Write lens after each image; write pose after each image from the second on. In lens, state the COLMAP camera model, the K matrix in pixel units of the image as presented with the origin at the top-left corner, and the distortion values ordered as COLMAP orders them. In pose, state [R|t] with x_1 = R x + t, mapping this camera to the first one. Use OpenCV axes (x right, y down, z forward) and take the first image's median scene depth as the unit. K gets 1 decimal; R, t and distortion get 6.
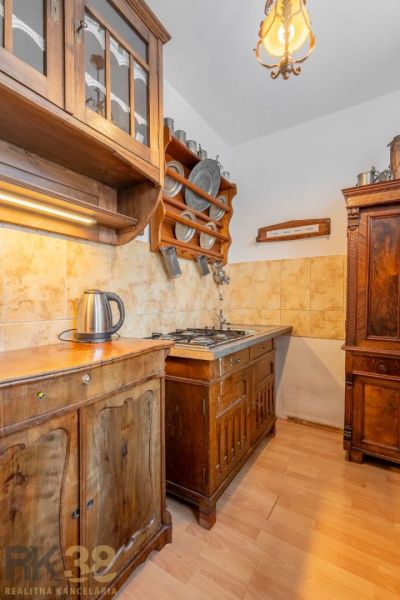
lens RADIAL K [[269.9, 0, 197.0], [0, 269.9, 301.8], [0, 0, 1]] dist [-0.000244, 0.000299]
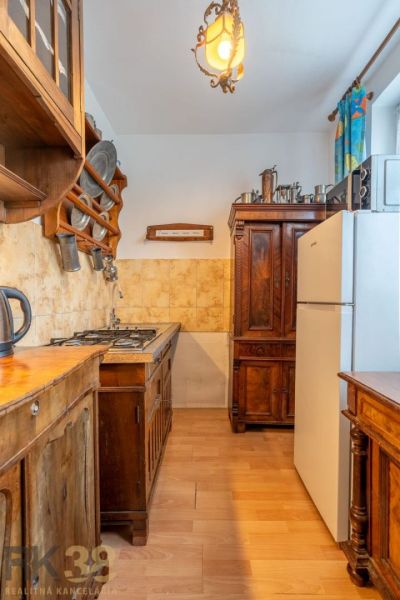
lens RADIAL K [[269.9, 0, 197.0], [0, 269.9, 301.8], [0, 0, 1]] dist [-0.000244, 0.000299]
pose [[0.845392, -0.008373, 0.534080, -0.220078], [0.005324, 0.999960, 0.007250, 0.001842], [-0.534119, -0.003286, 0.845403, 0.091844]]
